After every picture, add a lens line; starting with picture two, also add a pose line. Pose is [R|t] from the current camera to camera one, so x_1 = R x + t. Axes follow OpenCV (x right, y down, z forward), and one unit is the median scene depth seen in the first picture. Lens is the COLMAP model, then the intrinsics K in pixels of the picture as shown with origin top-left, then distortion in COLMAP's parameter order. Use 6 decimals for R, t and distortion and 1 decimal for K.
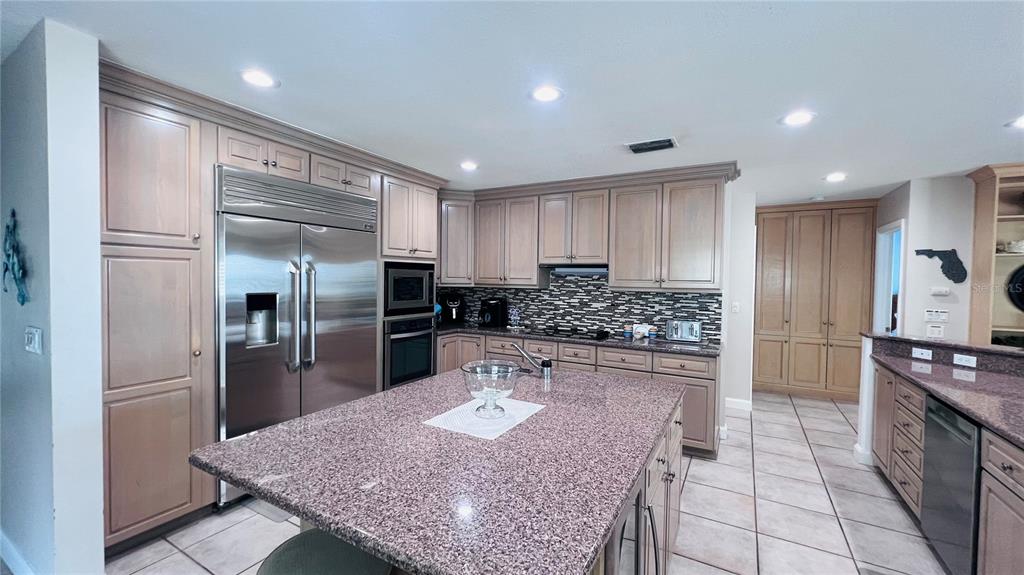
lens RADIAL K [[407.6, 0, 510.5], [0, 407.6, 288.1], [0, 0, 1]] dist [0.000234, -0.000417]
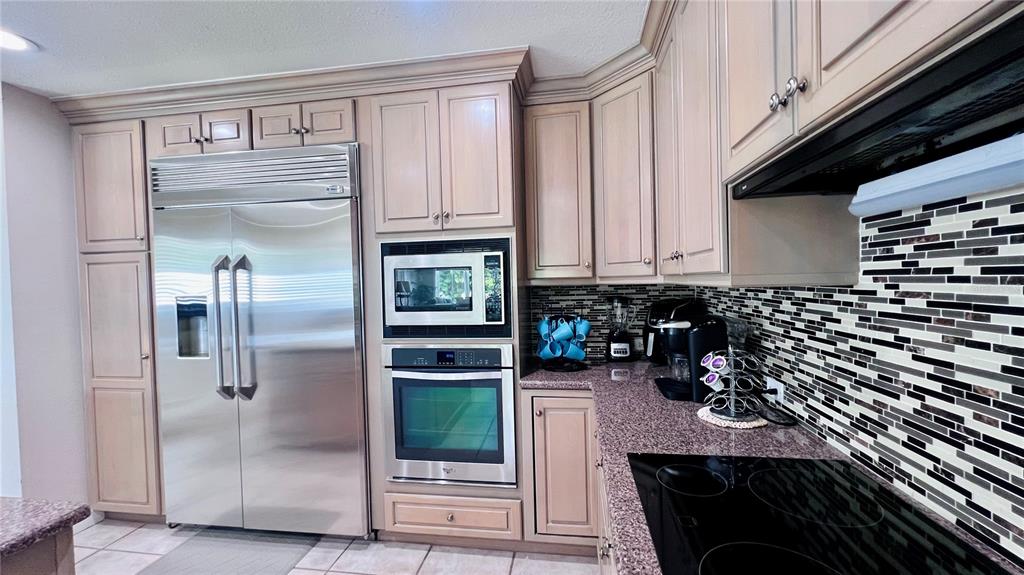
lens RADIAL K [[407.6, 0, 512.7], [0, 407.6, 289.9], [0, 0, 1]] dist [0.000234, -0.000417]
pose [[0.358370, -0.001480, -0.933578, 0.249081], [0.007227, 0.999973, 0.001189, 0.001871], [0.933552, -0.007173, 0.358371, 0.795086]]
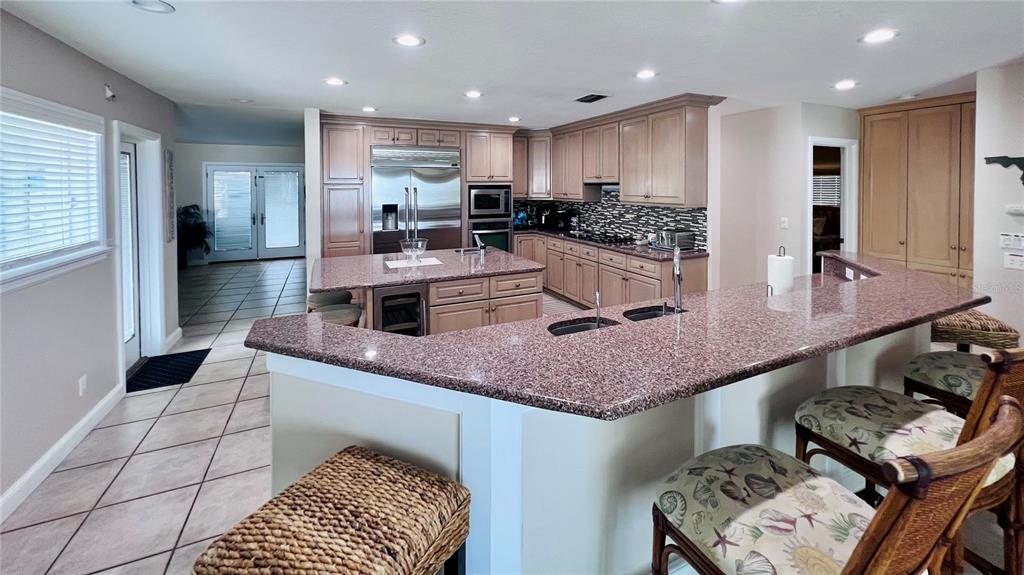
lens RADIAL K [[407.6, 0, 509.7], [0, 407.6, 195.0], [0, 0, 1]] dist [0.000234, -0.000417]
pose [[0.811866, -0.003065, -0.583836, 0.628204], [-0.000009, 0.999986, -0.005263, -0.014171], [0.583844, 0.004278, 0.811854, -0.174645]]
